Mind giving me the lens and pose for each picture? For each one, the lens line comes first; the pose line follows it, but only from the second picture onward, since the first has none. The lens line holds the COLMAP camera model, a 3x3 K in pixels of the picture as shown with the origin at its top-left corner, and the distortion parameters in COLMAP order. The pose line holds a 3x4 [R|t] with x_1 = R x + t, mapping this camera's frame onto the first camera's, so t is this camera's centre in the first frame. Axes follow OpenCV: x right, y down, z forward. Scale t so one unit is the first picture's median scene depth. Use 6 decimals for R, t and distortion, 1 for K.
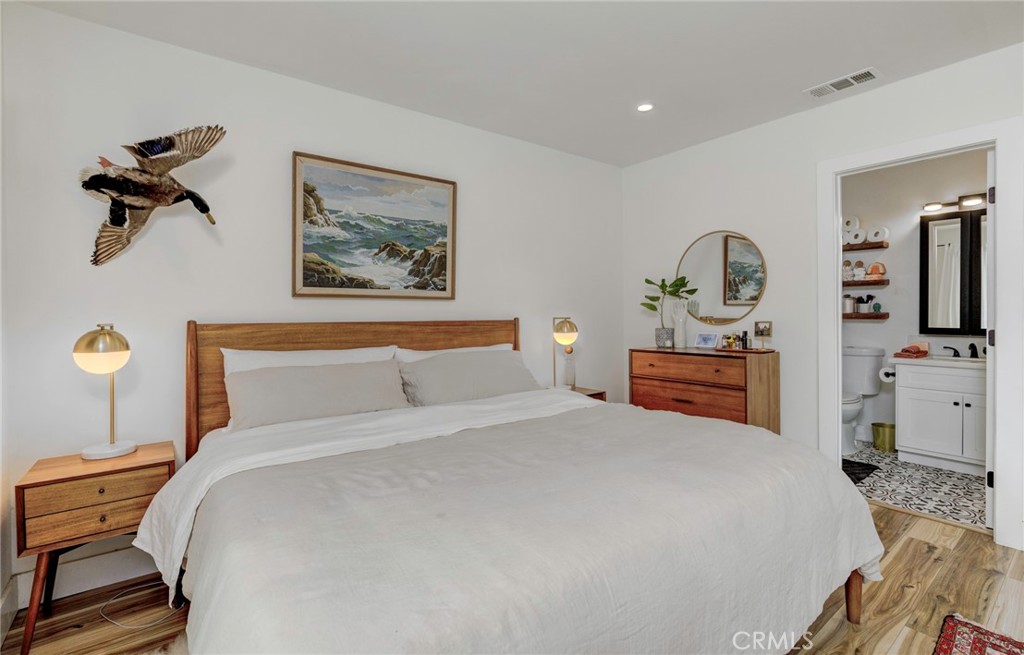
lens RADIAL K [[497.4, 0, 507.3], [0, 497.4, 317.3], [0, 0, 1]] dist [0.004658, 0.001439]
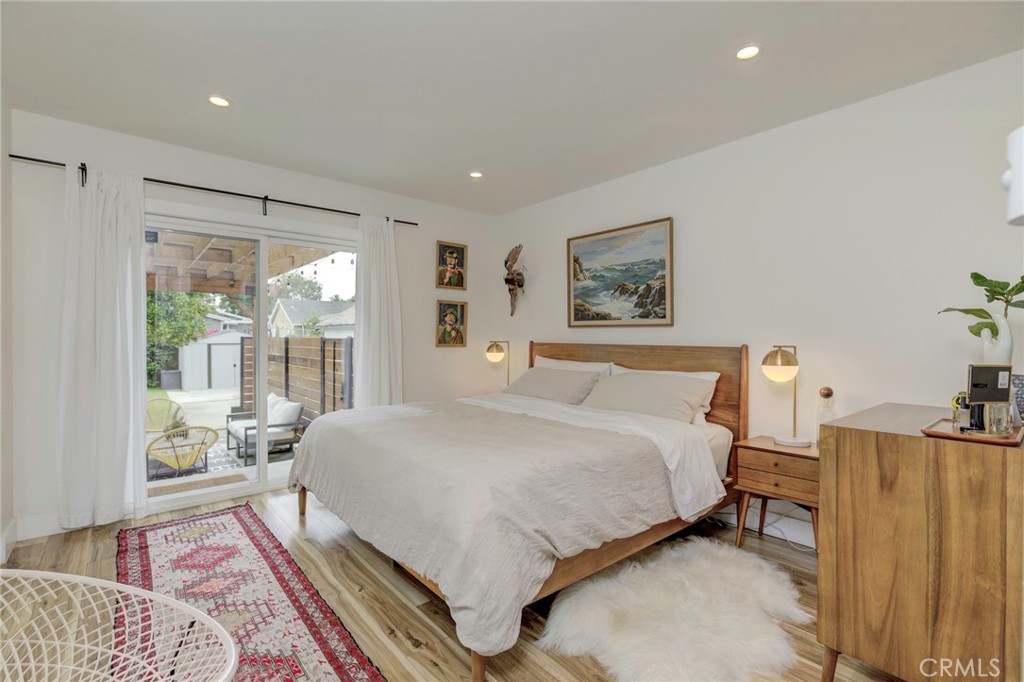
lens RADIAL K [[465.9, 0, 518.3], [0, 465.9, 341.4], [0, 0, 1]] dist [-0.011811, 0.001848]
pose [[0.027022, 0.015265, -0.999518, 1.017281], [-0.014732, 0.999781, 0.014870, -0.014183], [0.999526, 0.014323, 0.027241, 0.733329]]
